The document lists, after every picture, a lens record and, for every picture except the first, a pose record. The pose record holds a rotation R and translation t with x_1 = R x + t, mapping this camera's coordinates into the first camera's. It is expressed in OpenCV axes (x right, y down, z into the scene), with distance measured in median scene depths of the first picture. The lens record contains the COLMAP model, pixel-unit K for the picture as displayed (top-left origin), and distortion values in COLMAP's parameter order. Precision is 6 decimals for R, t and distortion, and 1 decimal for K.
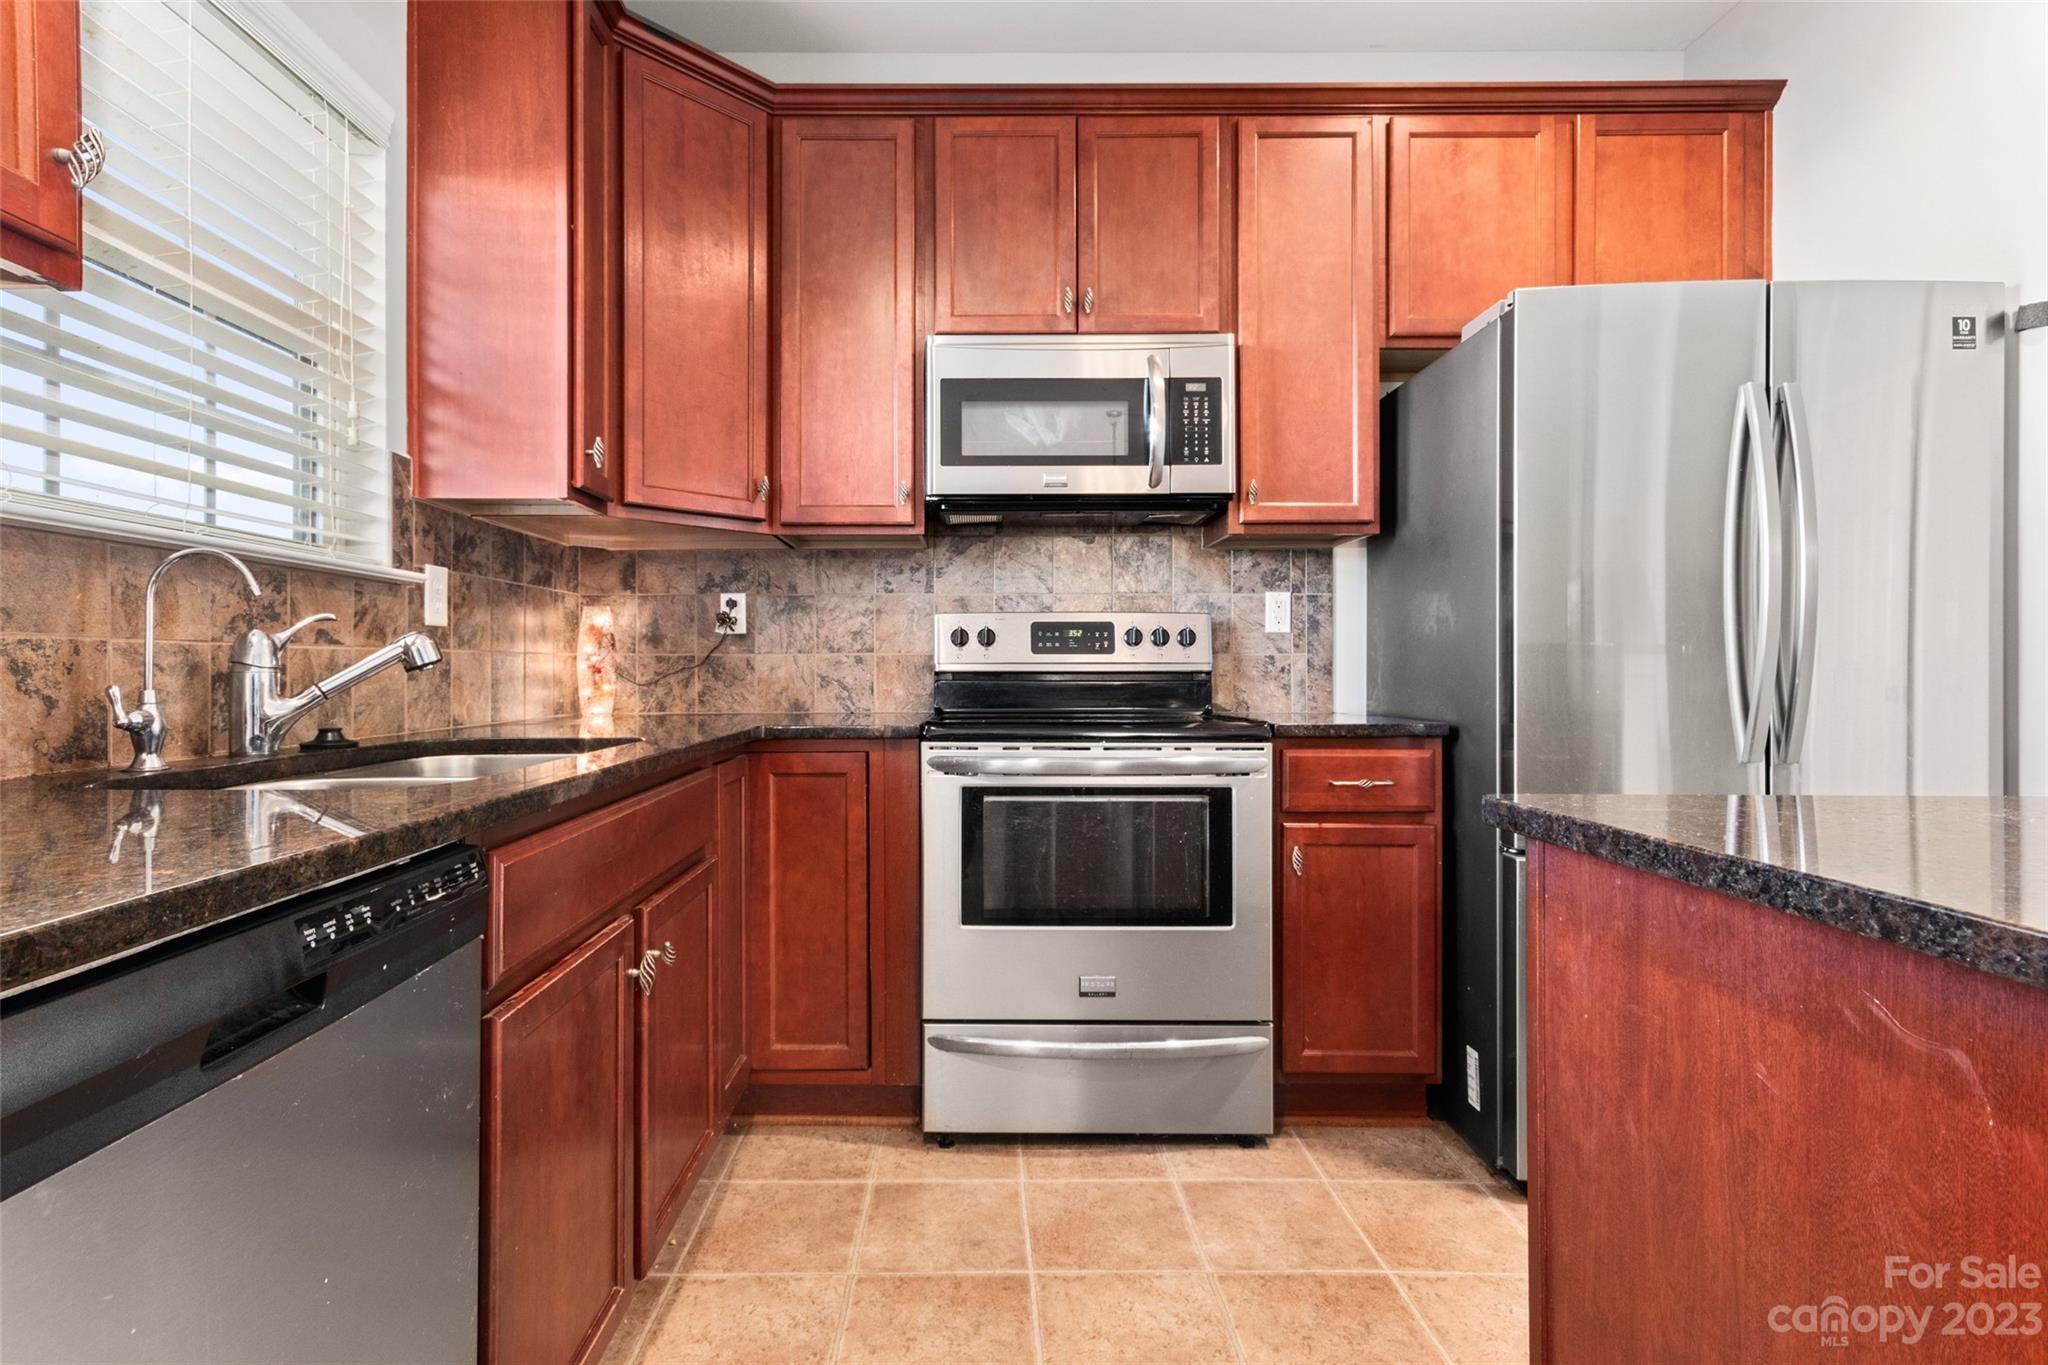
lens RADIAL K [[983.5, 0, 1005.9], [0, 983.5, 671.0], [0, 0, 1]] dist [-0.001030, 0.013760]
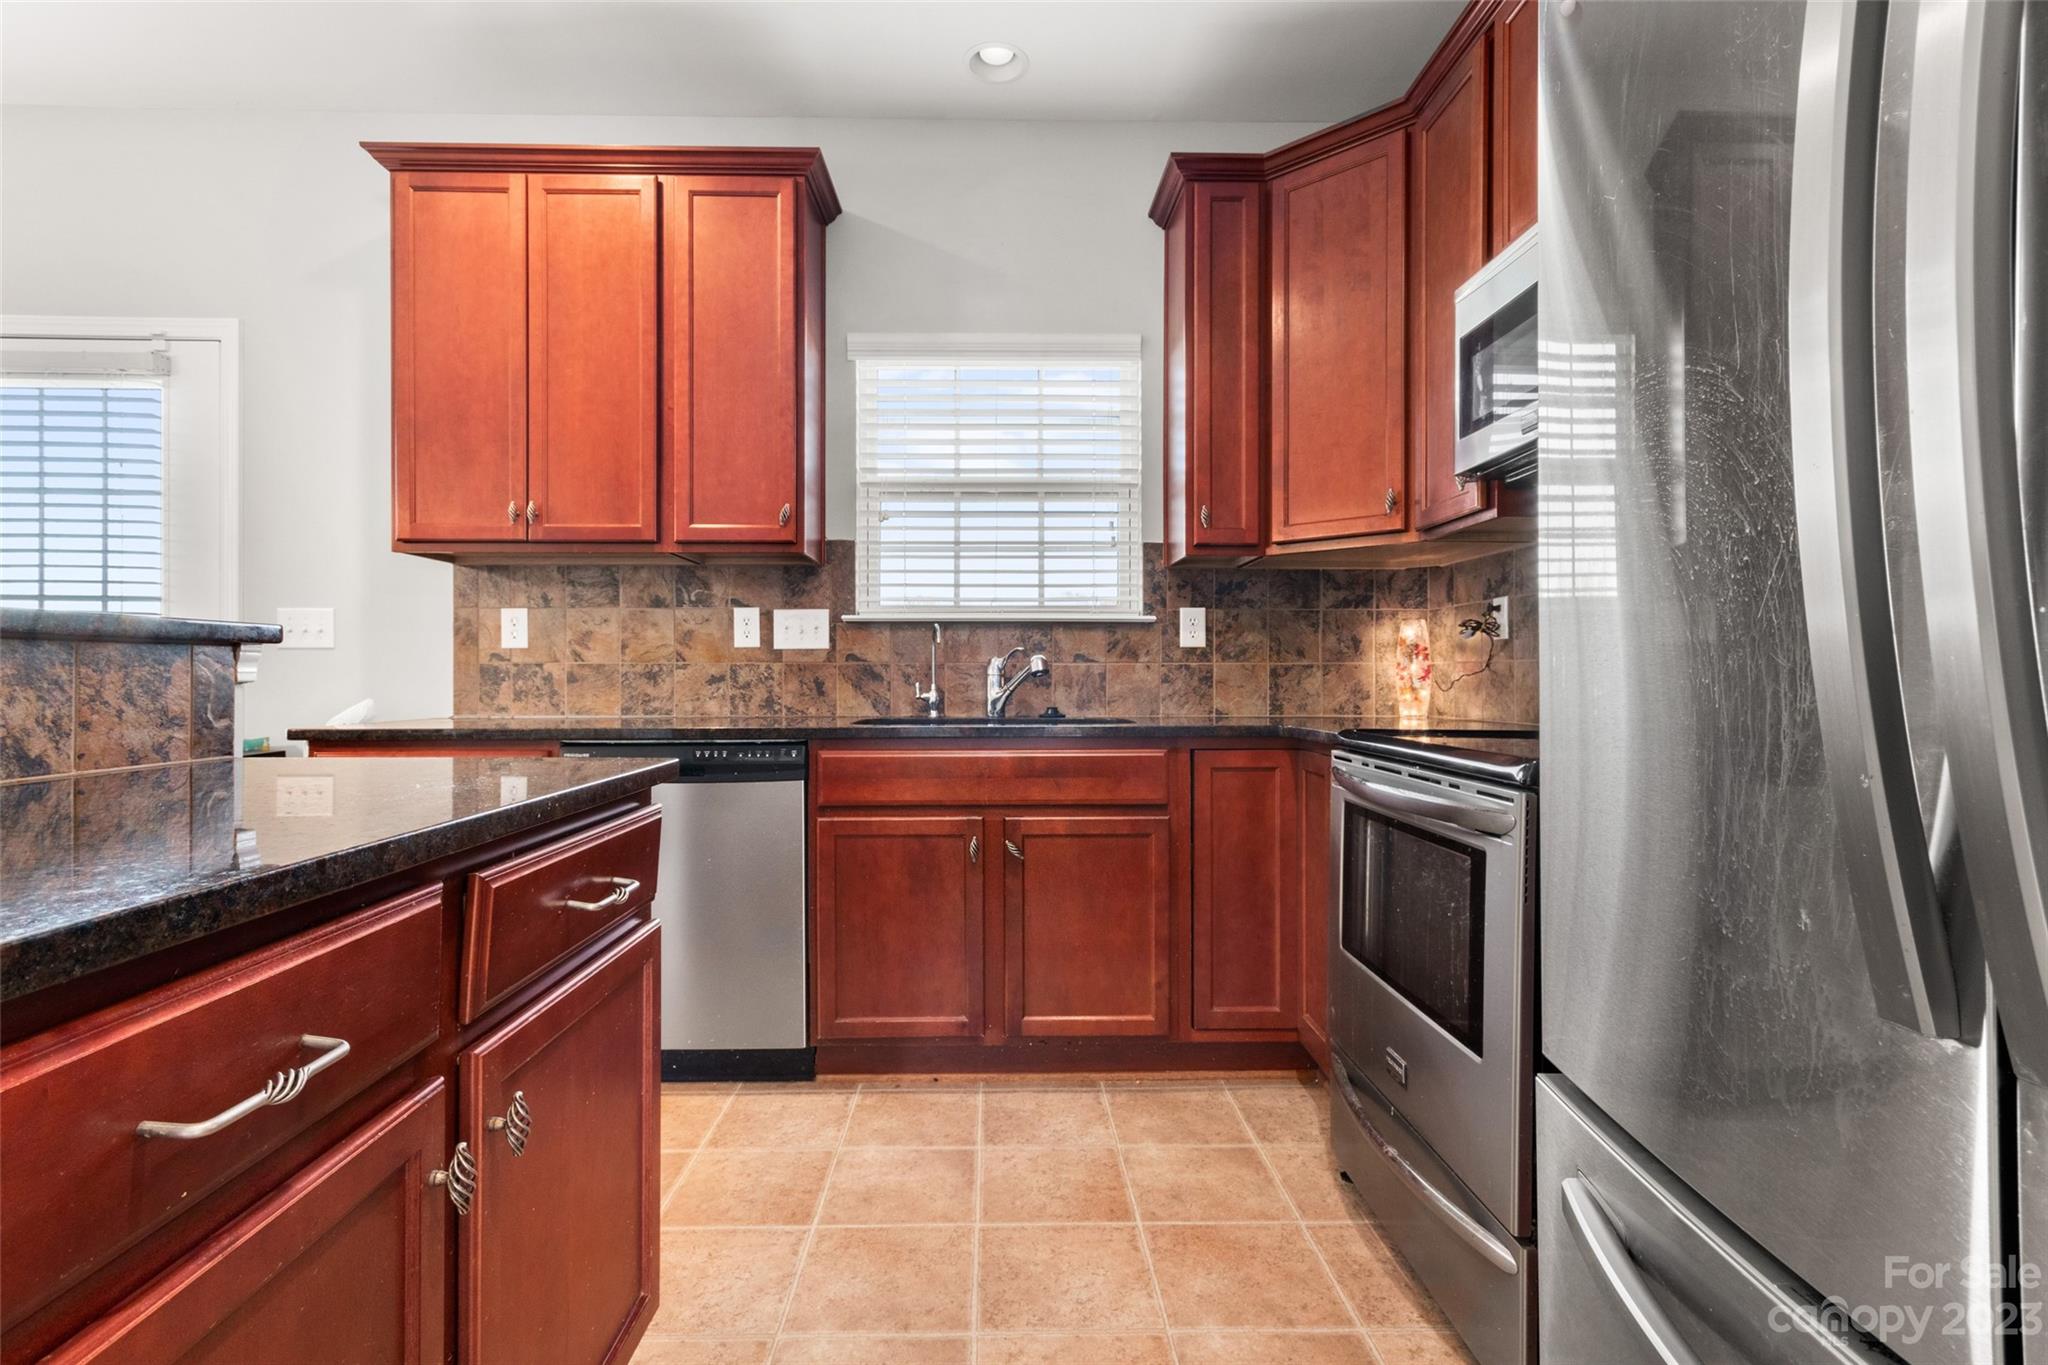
lens RADIAL K [[983.5, 0, 1005.9], [0, 983.5, 671.0], [0, 0, 1]] dist [-0.001030, 0.013760]
pose [[0.011518, -0.005283, -0.999920, 0.785667], [-0.001622, 0.999985, -0.005302, -0.000581], [0.999932, 0.001683, 0.011509, 0.583739]]
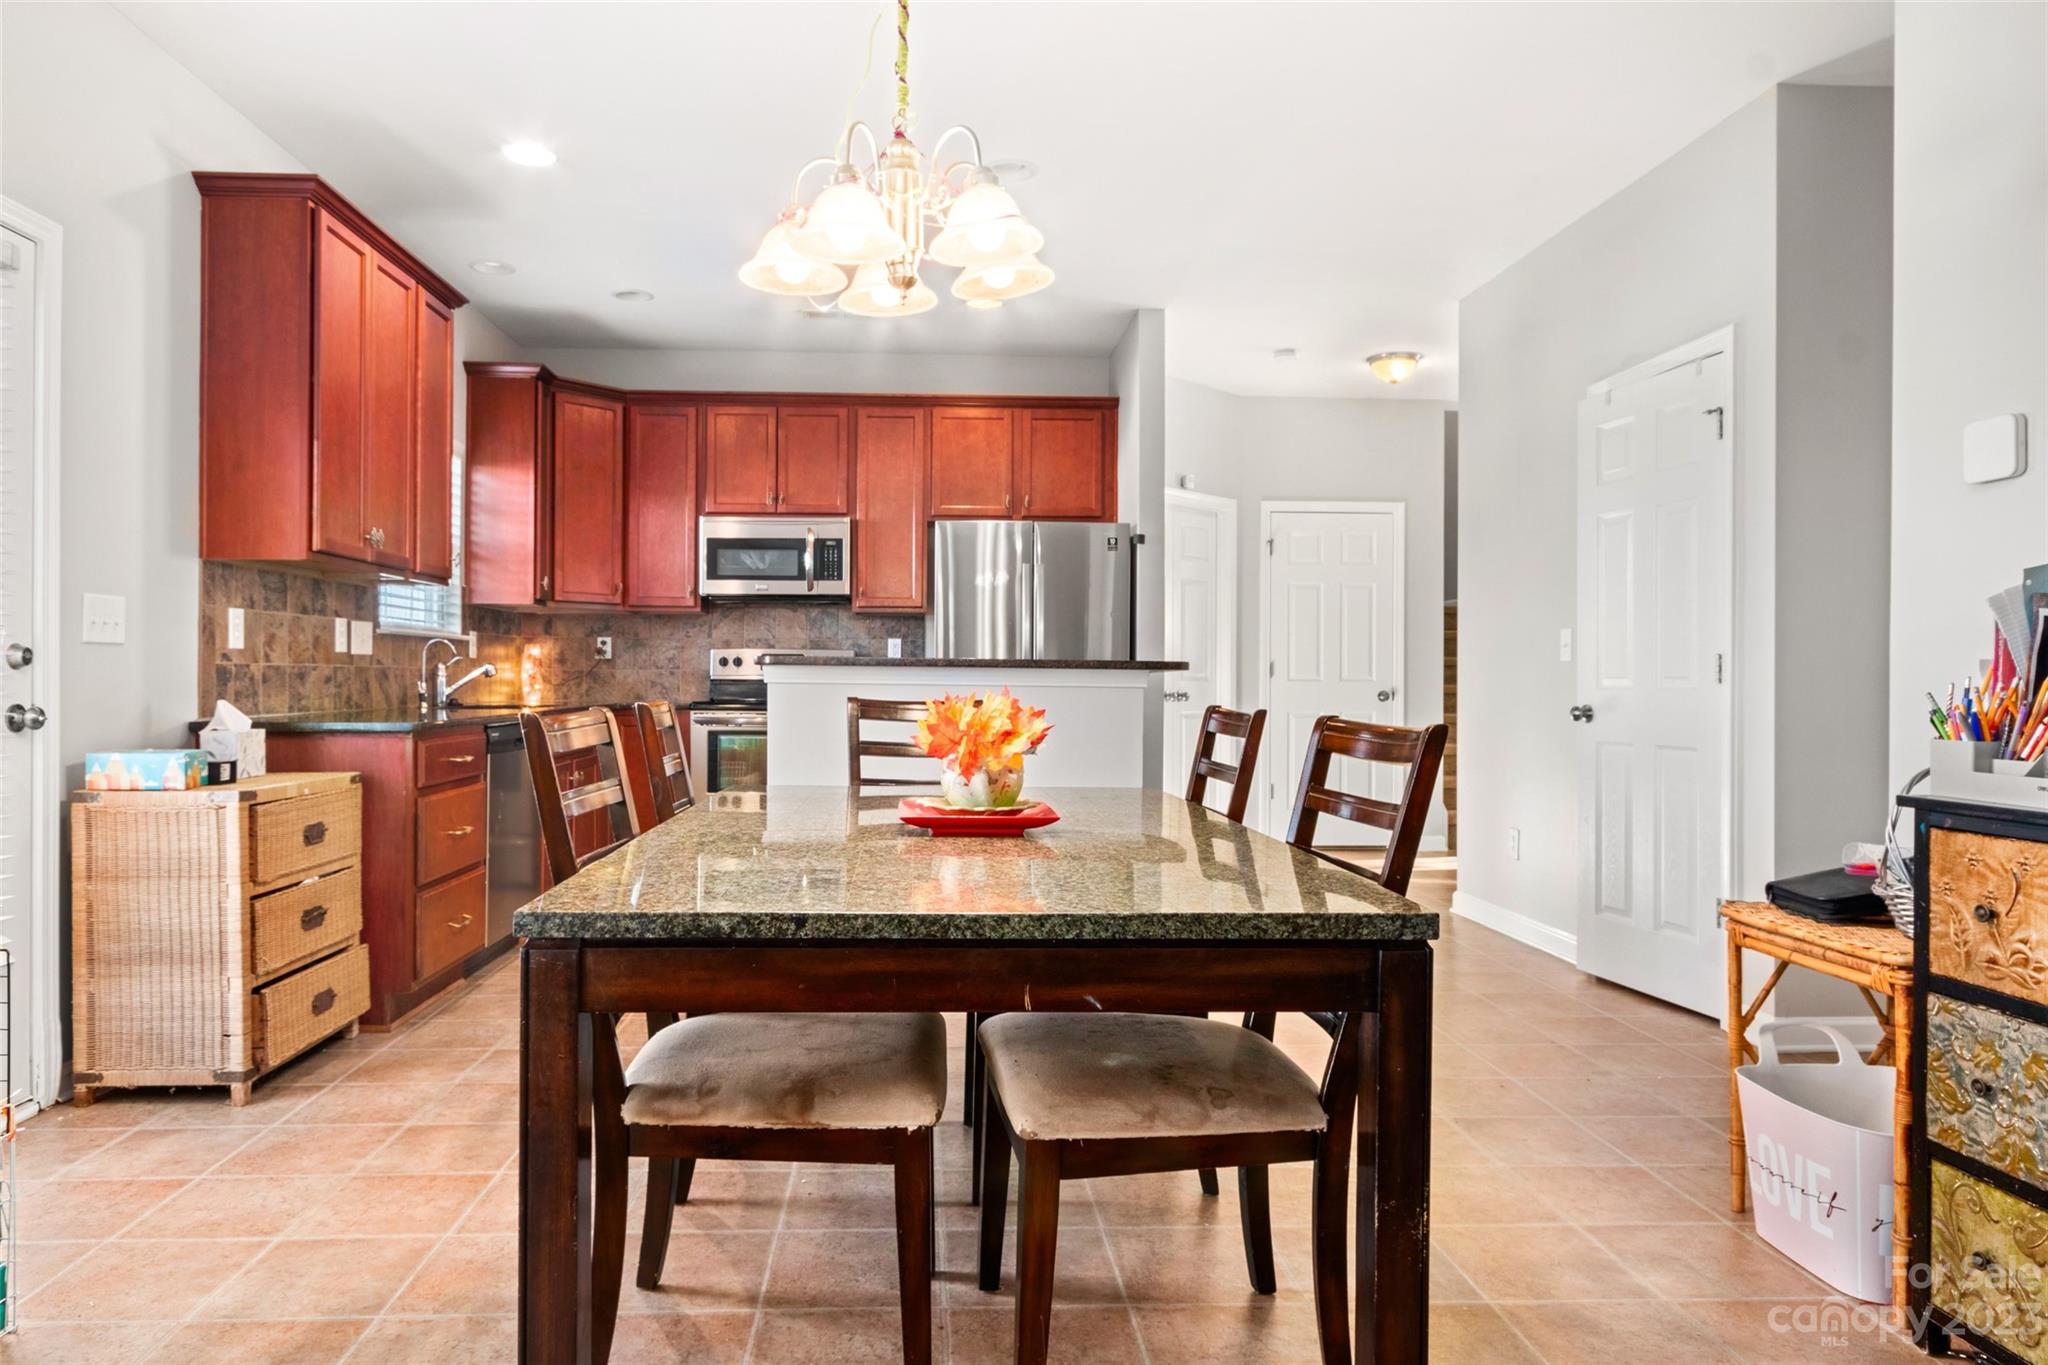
lens RADIAL K [[1217.0, 0, 982.2], [0, 1217.0, 686.0], [0, 0, 1]] dist [0.001282, -0.000058]
pose [[0.999395, 0.005956, 0.034257, 0.421452], [-0.006109, 0.999972, 0.004352, -0.000158], [-0.034230, -0.004558, 0.999404, -1.557534]]
